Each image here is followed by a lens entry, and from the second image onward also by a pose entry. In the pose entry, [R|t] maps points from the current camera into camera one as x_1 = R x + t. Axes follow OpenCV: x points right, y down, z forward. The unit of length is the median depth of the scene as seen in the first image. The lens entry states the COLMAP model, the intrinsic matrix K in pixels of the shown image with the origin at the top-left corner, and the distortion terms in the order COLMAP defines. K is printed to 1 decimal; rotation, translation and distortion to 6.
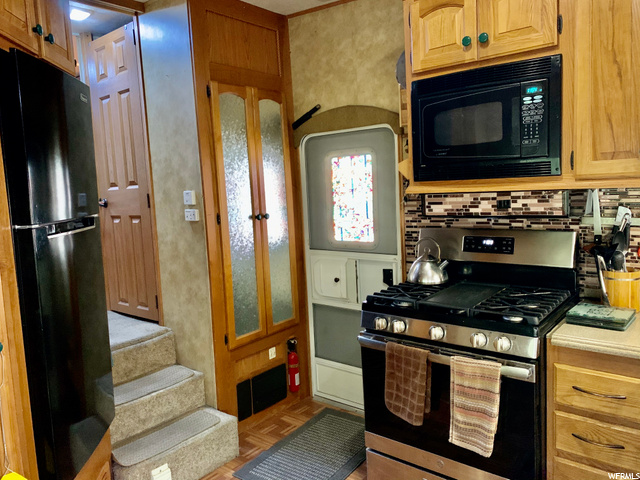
lens RADIAL K [[485.9, 0, 320.0], [0, 485.9, 240.0], [0, 0, 1]] dist [0.043770, -0.046325]
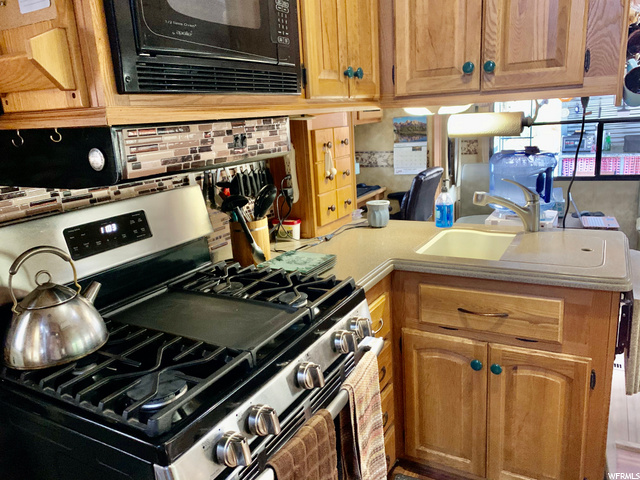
lens RADIAL K [[485.9, 0, 320.0], [0, 485.9, 240.0], [0, 0, 1]] dist [0.043770, -0.046325]
pose [[-0.170523, -0.192566, 0.966354, -0.247529], [0.179544, 0.958228, 0.222629, -0.070905], [-0.968858, 0.211466, -0.128826, 0.984820]]
